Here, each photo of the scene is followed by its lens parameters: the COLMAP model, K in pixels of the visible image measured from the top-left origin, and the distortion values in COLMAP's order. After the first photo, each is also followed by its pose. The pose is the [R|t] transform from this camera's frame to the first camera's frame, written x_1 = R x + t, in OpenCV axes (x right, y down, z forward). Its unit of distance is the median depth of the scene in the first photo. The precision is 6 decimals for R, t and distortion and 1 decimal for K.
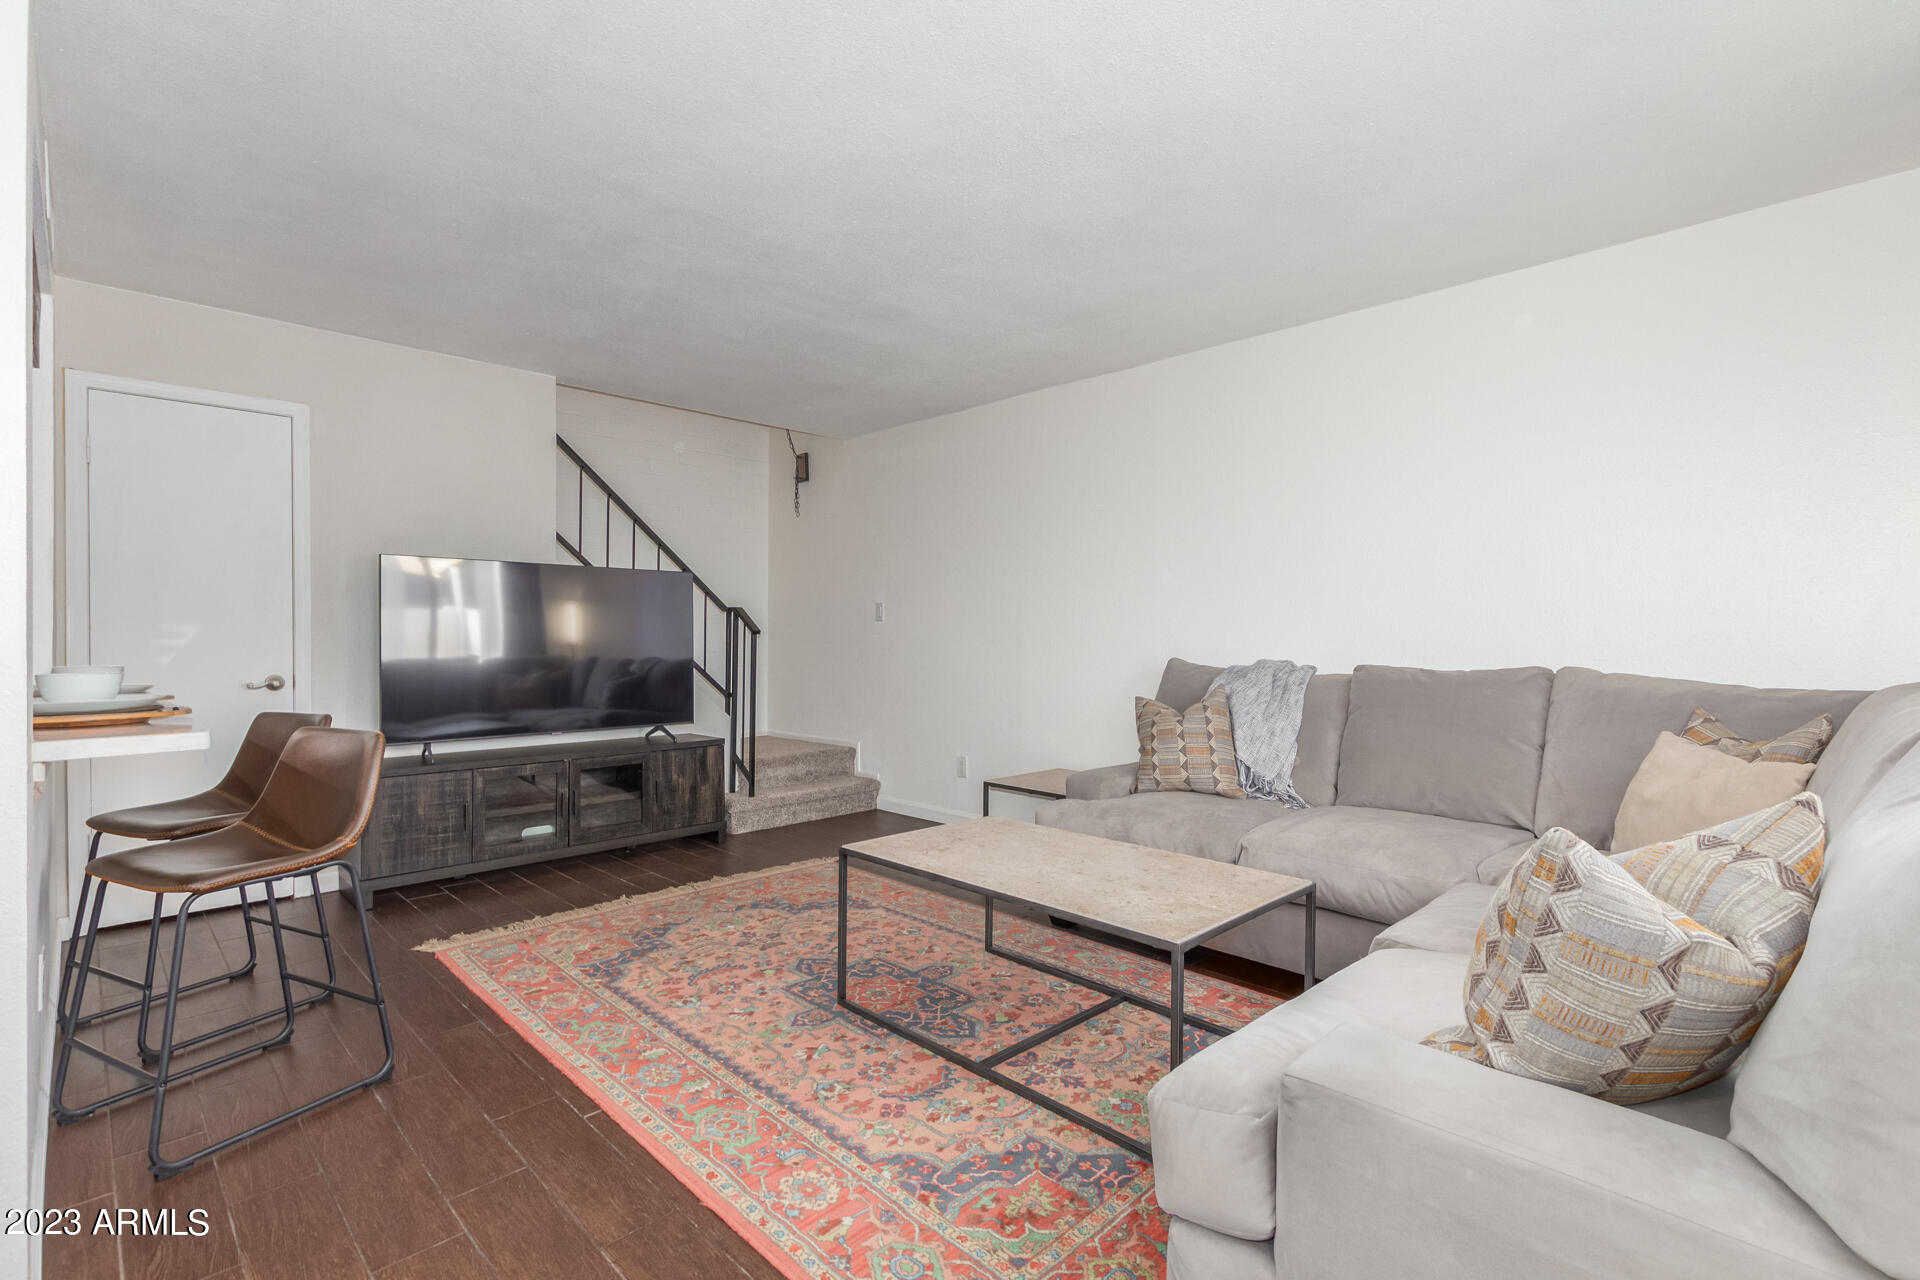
lens RADIAL K [[867.0, 0, 970.3], [0, 867.0, 636.4], [0, 0, 1]] dist [0.028951, -0.000117]
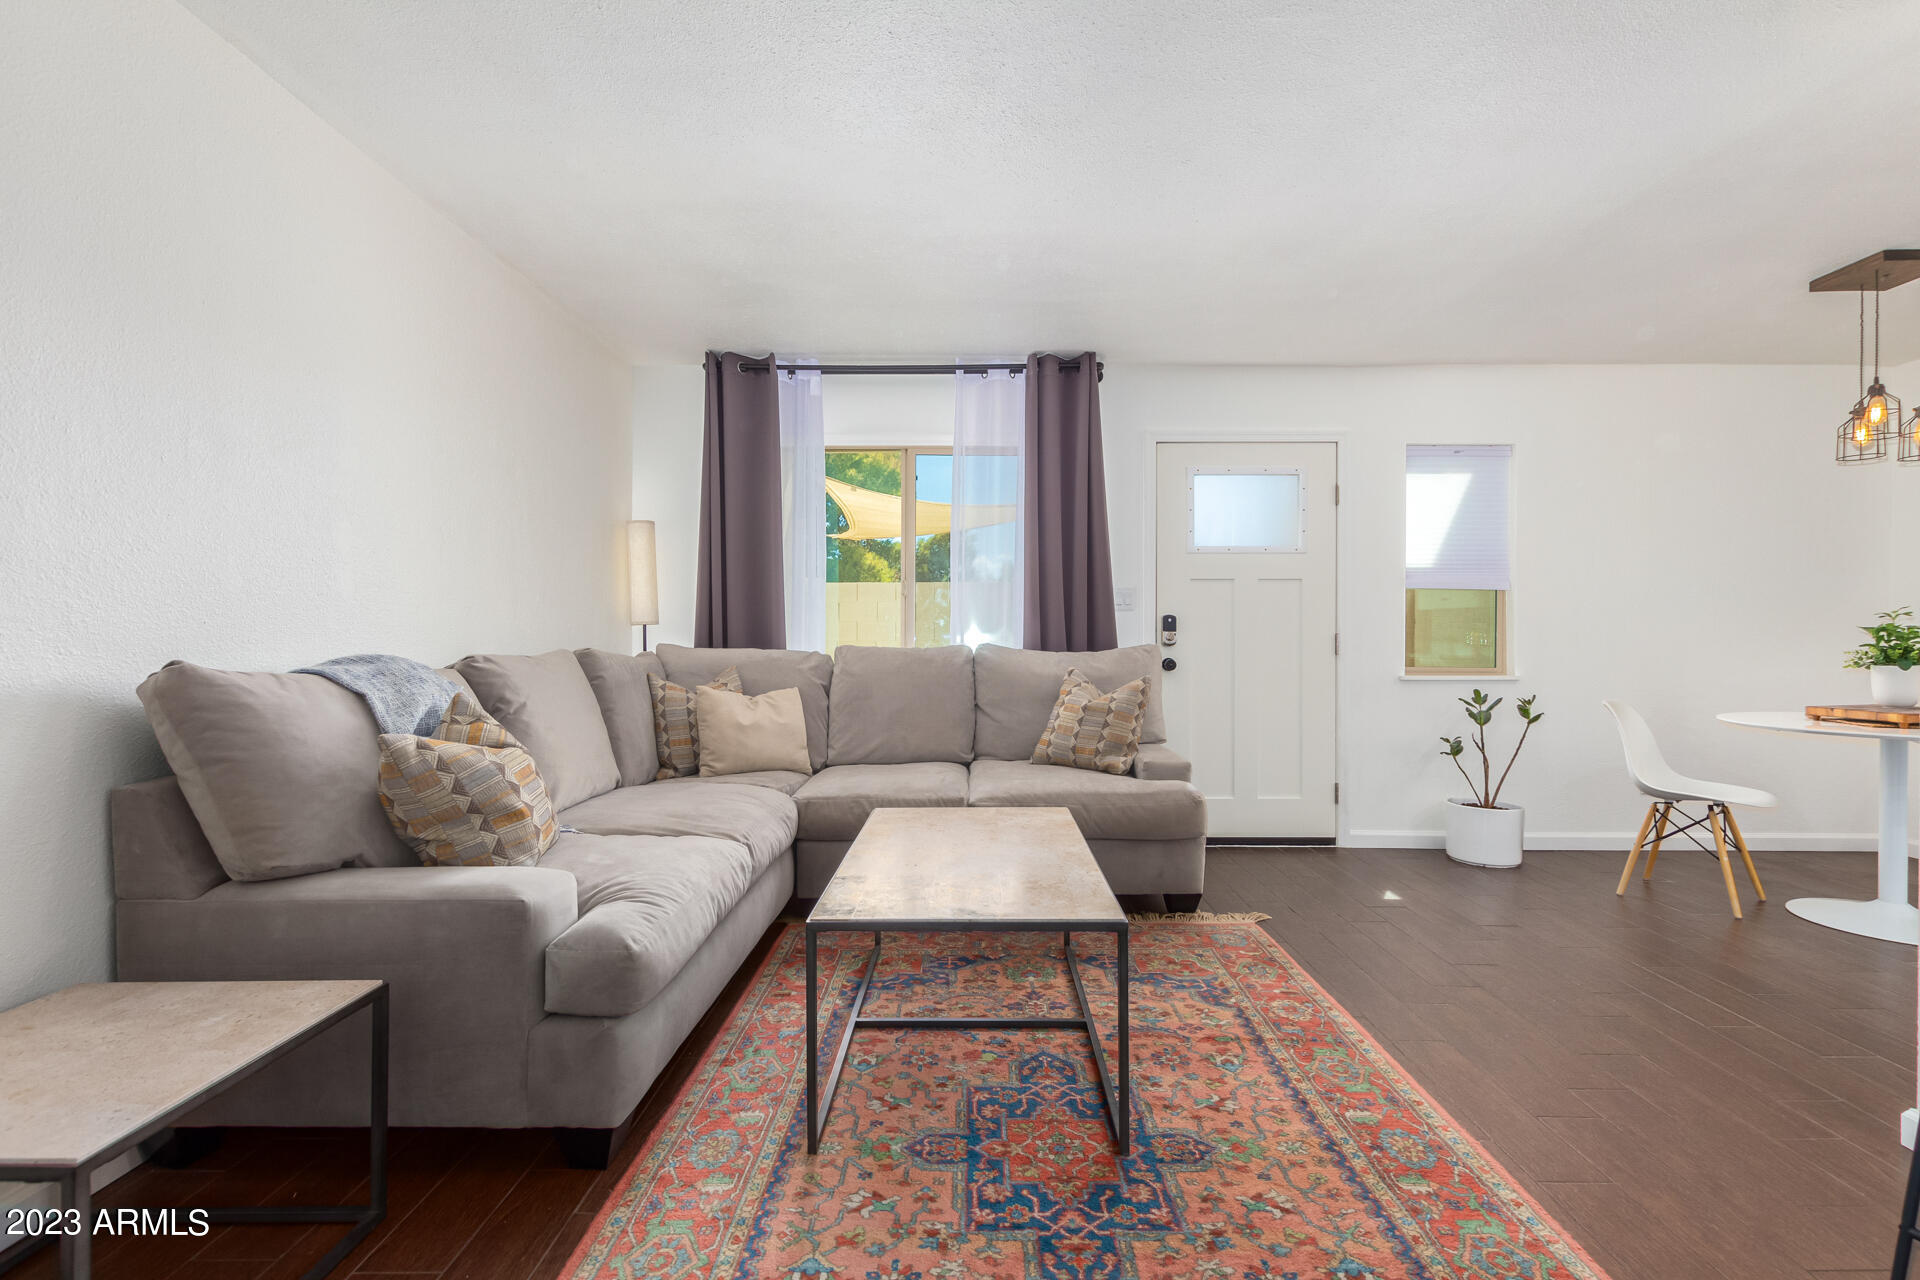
lens RADIAL K [[867.0, 0, 970.3], [0, 867.0, 636.4], [0, 0, 1]] dist [0.028951, -0.000117]
pose [[-0.695315, -0.004096, 0.718693, -0.624141], [-0.001688, 0.999990, 0.004067, 0.018892], [-0.718703, 0.001615, -0.695316, 1.759707]]
